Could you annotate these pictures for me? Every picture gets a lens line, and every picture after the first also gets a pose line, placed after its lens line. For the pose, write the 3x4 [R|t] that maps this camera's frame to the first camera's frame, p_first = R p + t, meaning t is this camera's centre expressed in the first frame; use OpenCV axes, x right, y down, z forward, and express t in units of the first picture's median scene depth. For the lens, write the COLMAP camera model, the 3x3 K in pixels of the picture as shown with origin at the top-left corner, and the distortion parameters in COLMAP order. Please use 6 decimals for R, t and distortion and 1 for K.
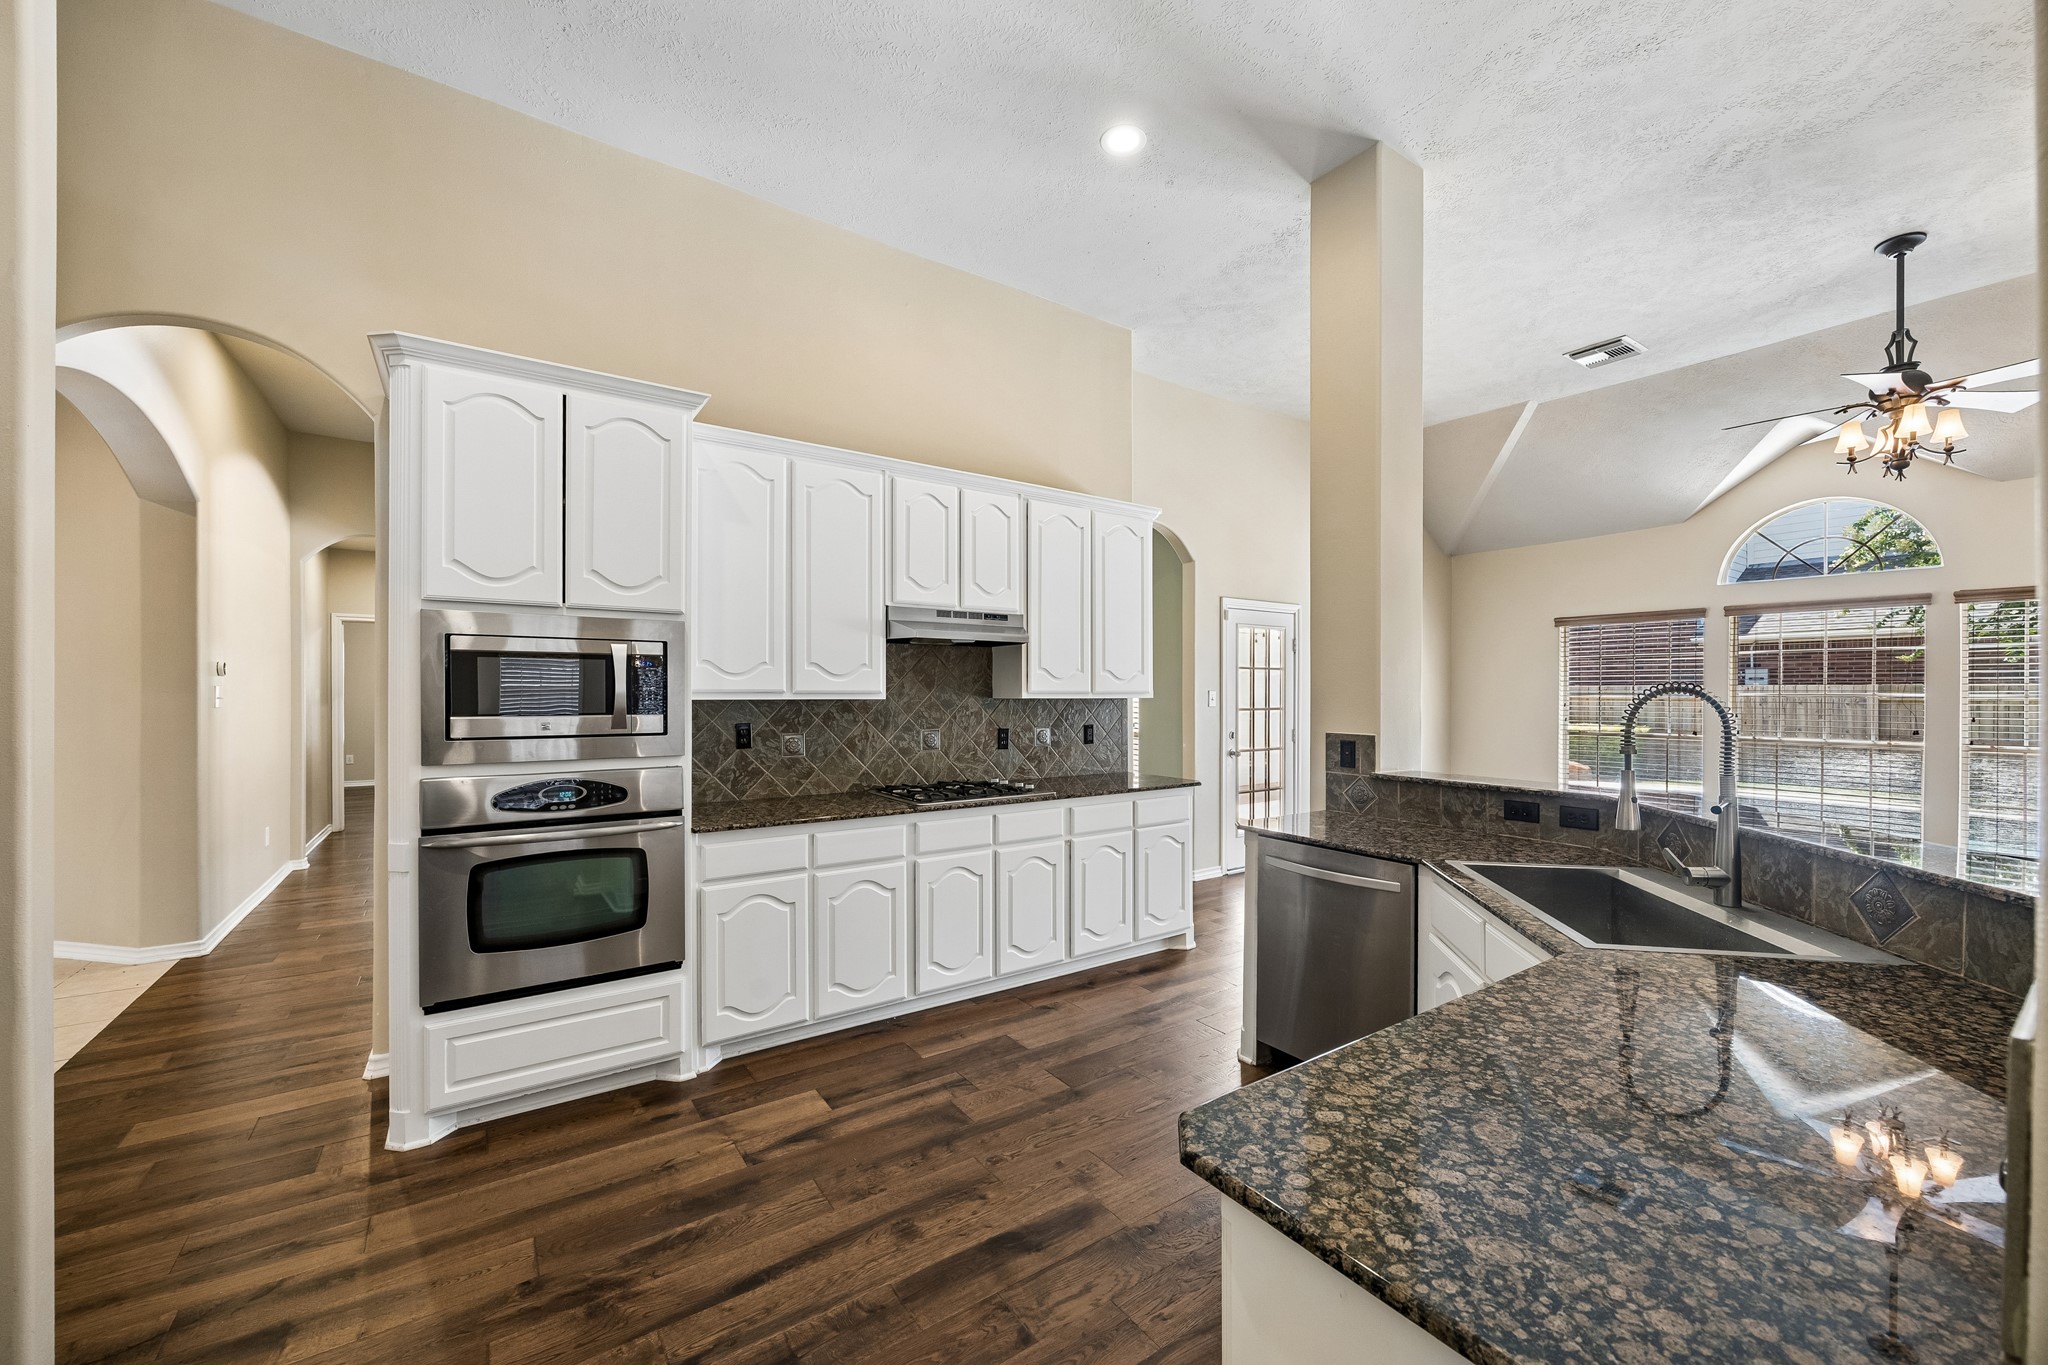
lens RADIAL K [[789.9, 0, 1022.5], [0, 789.9, 693.5], [0, 0, 1]] dist [-0.006369, 0.000317]
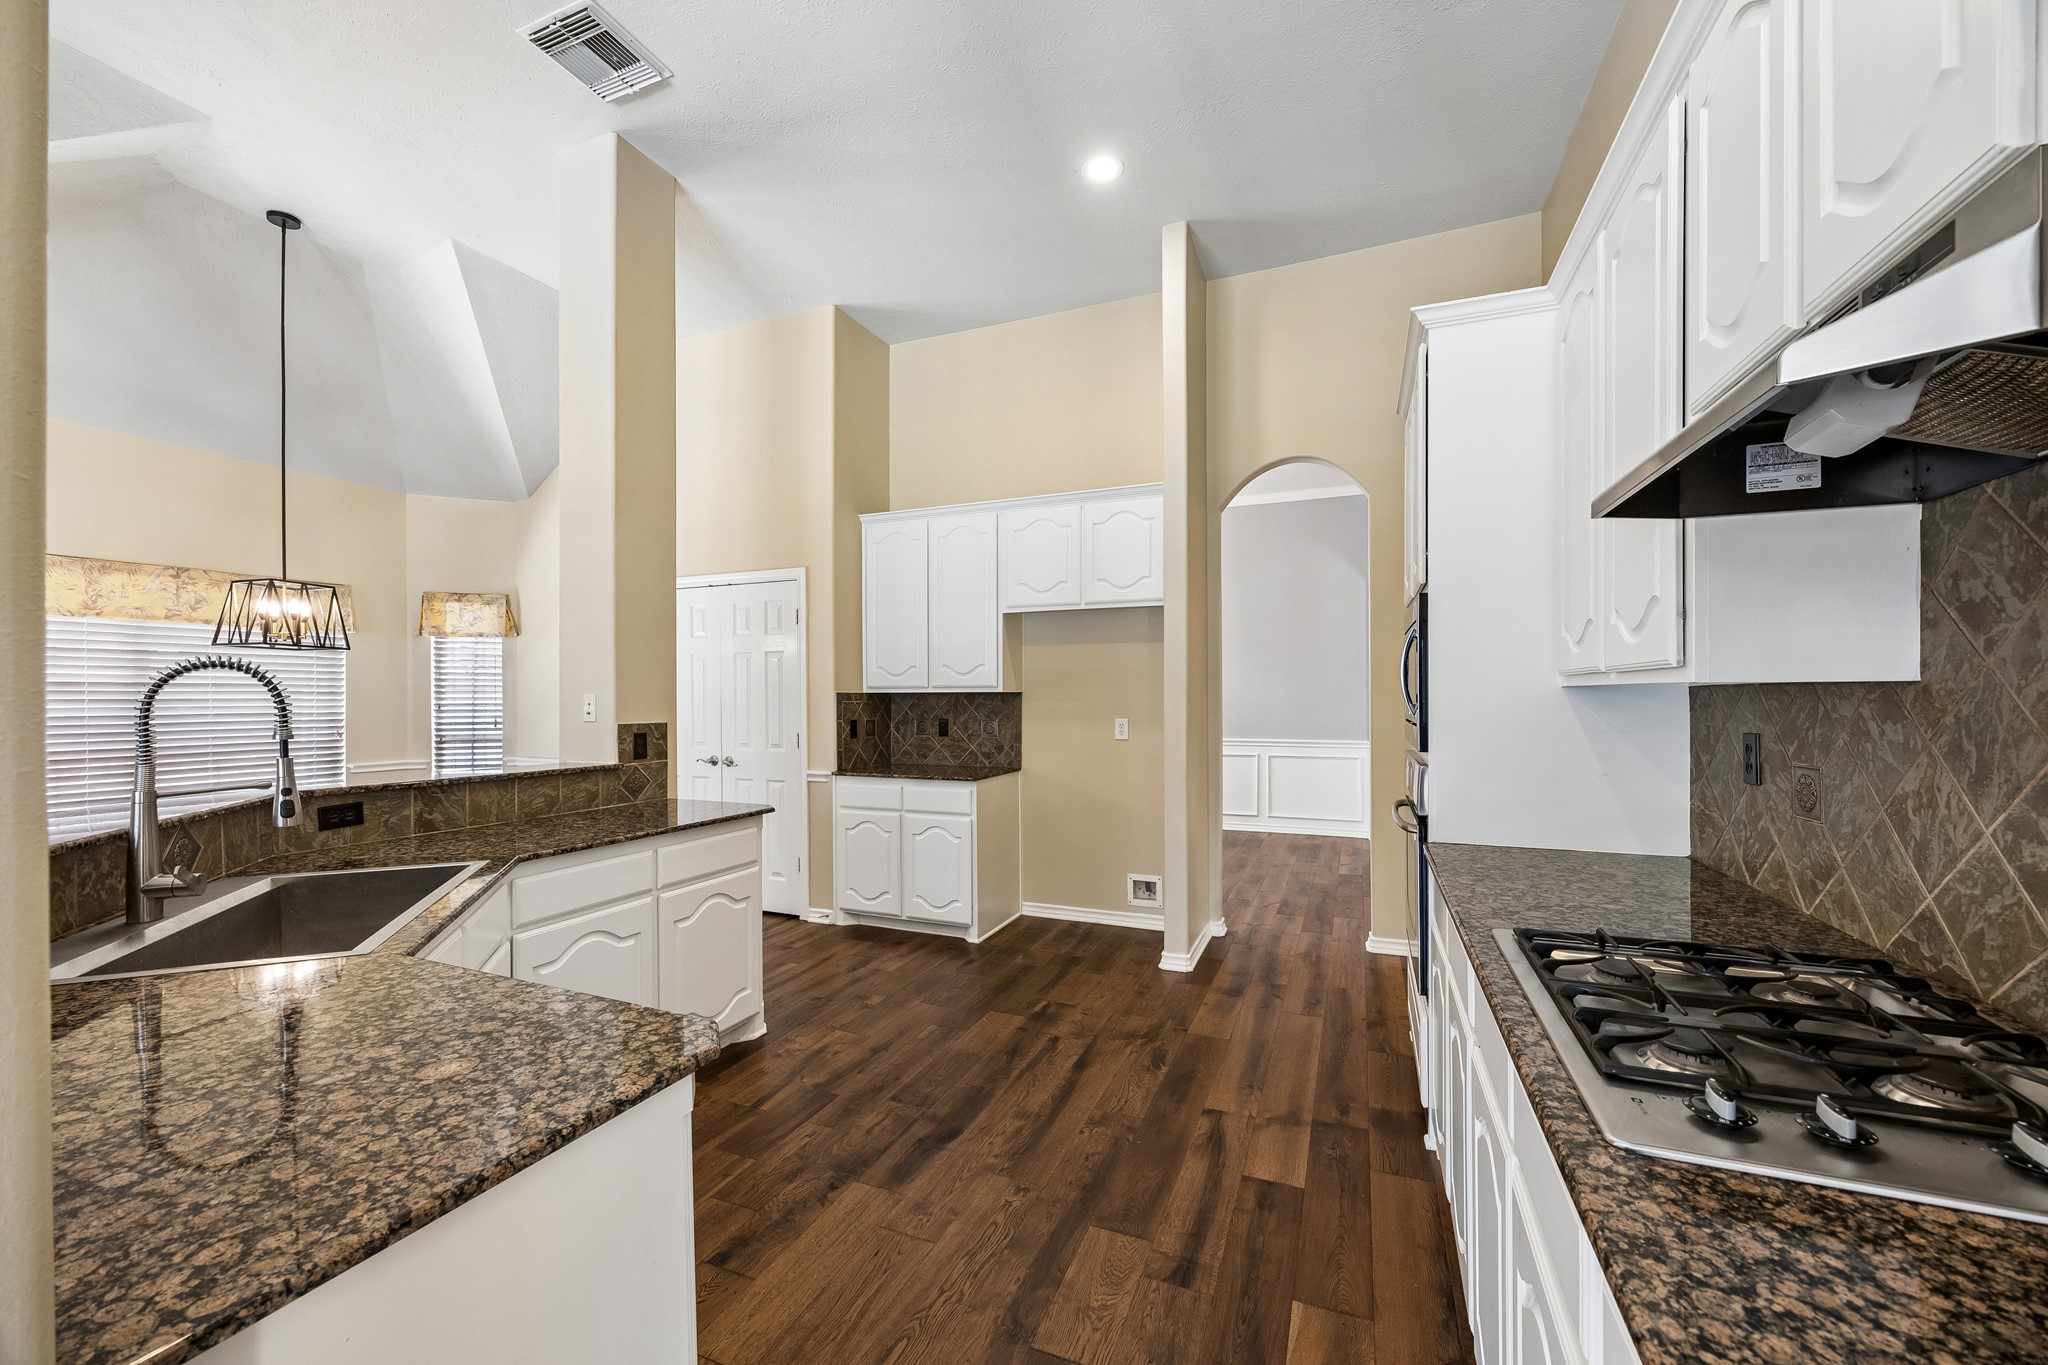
lens RADIAL K [[784.5, 0, 1044.0], [0, 784.5, 707.6], [0, 0, 1]] dist [0.000458, 0.000040]
pose [[-0.832334, 0.006729, -0.554233, 0.319433], [-0.002684, 0.999866, 0.016171, 0.015867], [0.554267, 0.014947, -0.832205, 1.275129]]
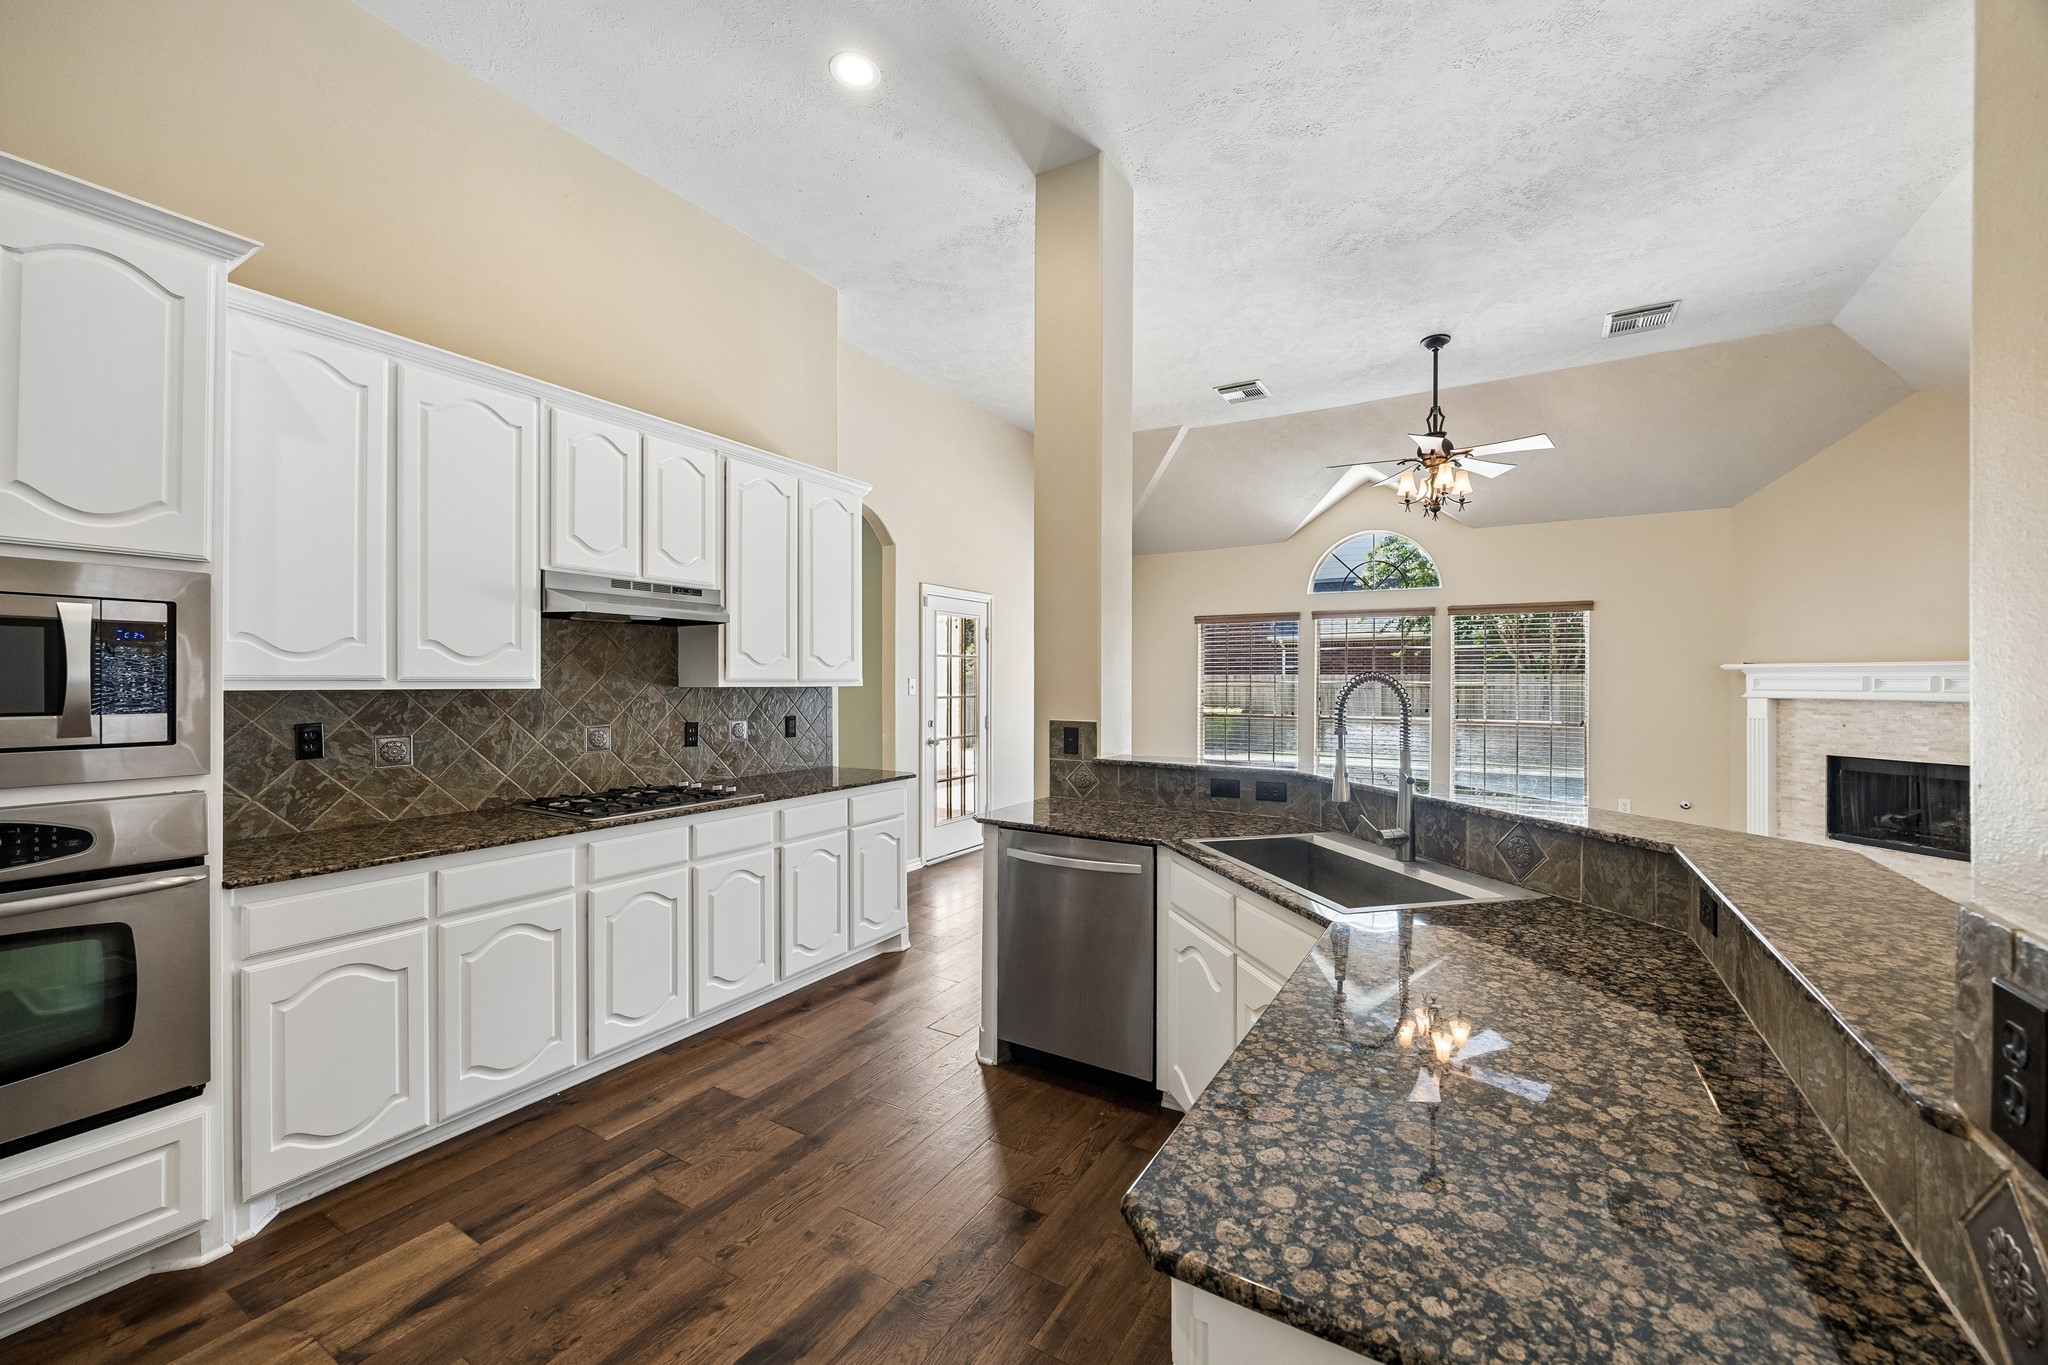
lens RADIAL K [[794.2, 0, 1034.6], [0, 794.2, 679.0], [0, 0, 1]] dist [-0.004541, -0.000183]
pose [[0.906798, 0.001342, 0.421563, -0.067078], [-0.000068, 0.999995, -0.003038, -0.000033], [-0.421565, 0.002726, 0.906794, 0.086508]]
